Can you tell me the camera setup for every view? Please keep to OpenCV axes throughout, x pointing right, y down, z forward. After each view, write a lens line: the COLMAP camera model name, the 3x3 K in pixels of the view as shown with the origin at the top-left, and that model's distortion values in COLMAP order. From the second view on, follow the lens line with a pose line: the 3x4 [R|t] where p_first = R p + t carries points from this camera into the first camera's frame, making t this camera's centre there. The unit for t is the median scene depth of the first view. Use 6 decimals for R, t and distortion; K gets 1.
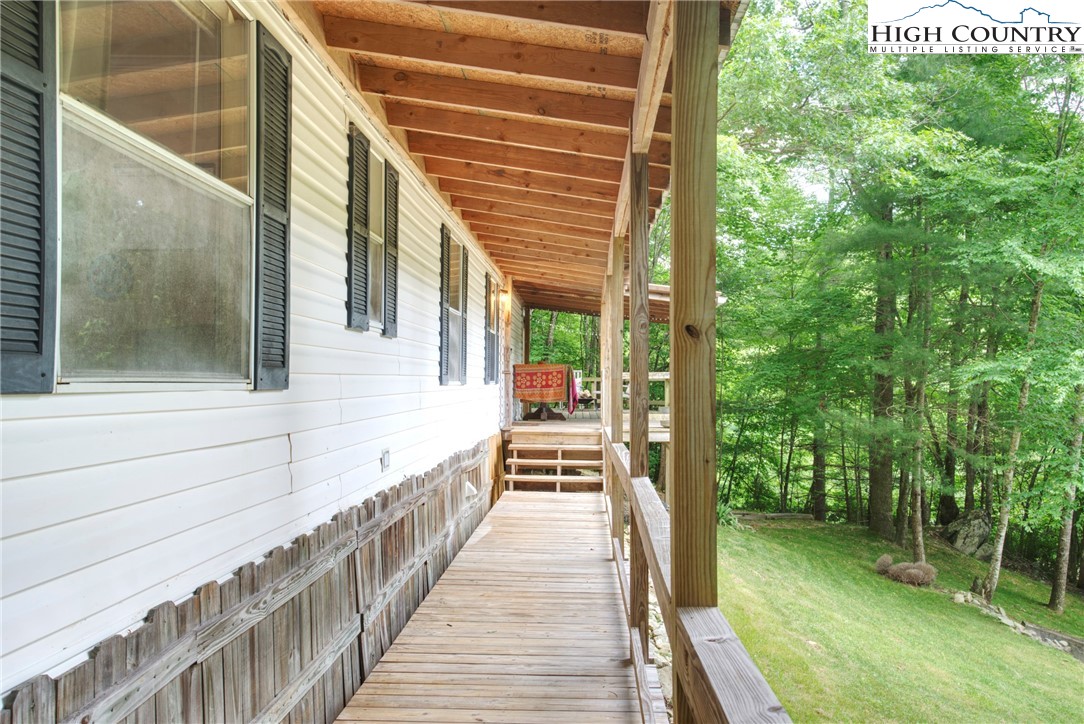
lens RADIAL K [[822.0, 0, 540.4], [0, 822.0, 358.1], [0, 0, 1]] dist [0.024194, -0.013749]
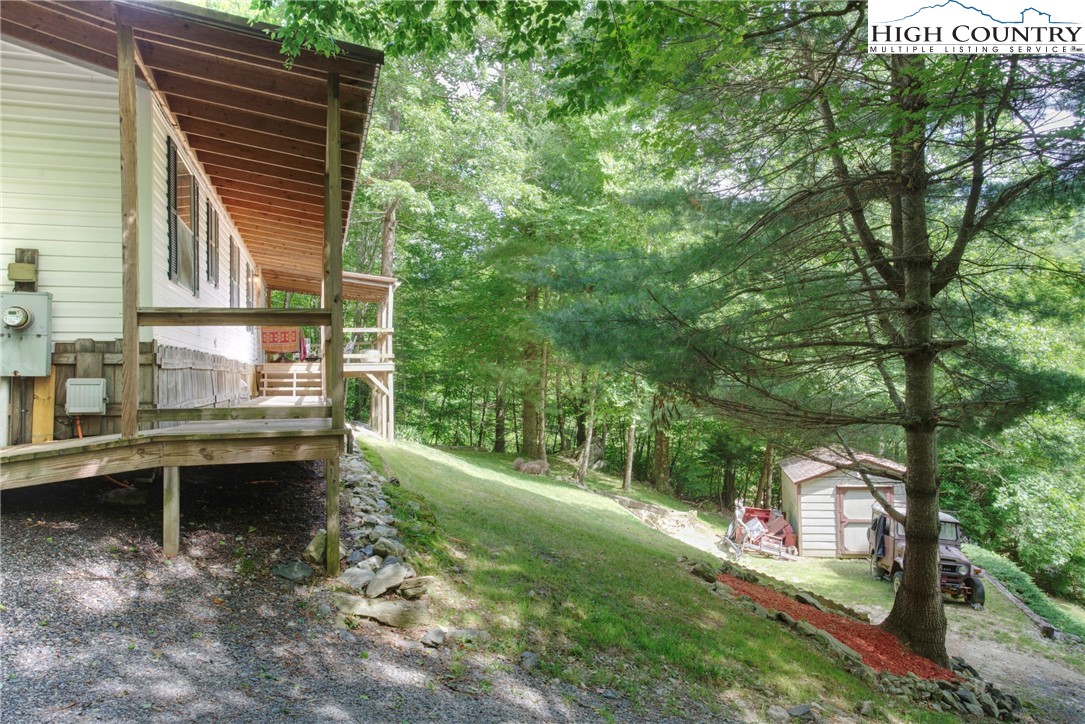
lens RADIAL K [[822.7, 0, 531.1], [0, 822.7, 362.8], [0, 0, 1]] dist [0.024194, -0.013749]
pose [[0.953082, -0.007820, 0.302612, -0.022015], [0.005673, 0.999952, 0.007974, 0.073681], [-0.302660, -0.005884, 0.953080, -0.633432]]
